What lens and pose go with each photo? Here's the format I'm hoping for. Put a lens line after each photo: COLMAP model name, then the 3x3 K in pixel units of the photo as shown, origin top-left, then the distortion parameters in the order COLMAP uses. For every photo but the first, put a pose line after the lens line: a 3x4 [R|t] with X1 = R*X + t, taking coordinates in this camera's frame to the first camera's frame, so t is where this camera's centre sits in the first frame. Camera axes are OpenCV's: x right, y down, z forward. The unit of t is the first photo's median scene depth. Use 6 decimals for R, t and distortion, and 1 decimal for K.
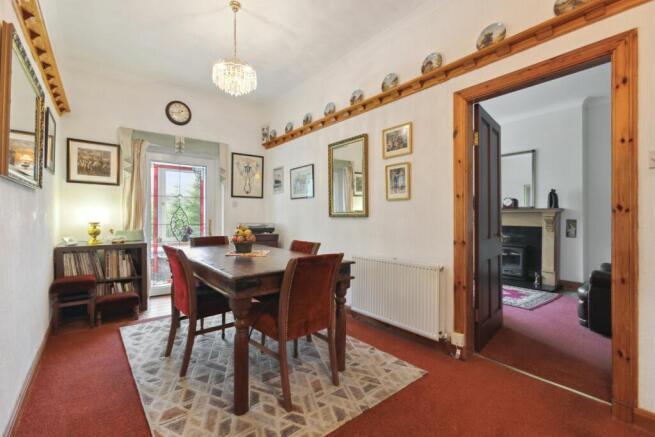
lens RADIAL K [[293.2, 0, 328.5], [0, 293.2, 217.8], [0, 0, 1]] dist [-0.003413, 0.000050]
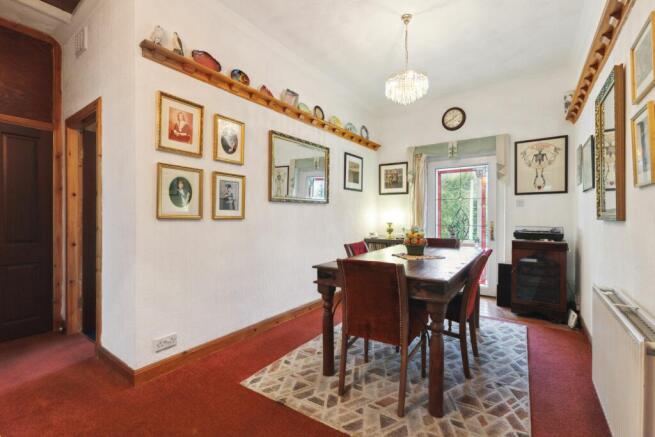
lens RADIAL K [[293.2, 0, 313.1], [0, 293.2, 217.8], [0, 0, 1]] dist [-0.003413, 0.000050]
pose [[0.268761, 0.000390, -0.963207, 0.402736], [0.000824, 0.999999, 0.000635, -0.007289], [0.963207, -0.000964, 0.268760, 0.265232]]
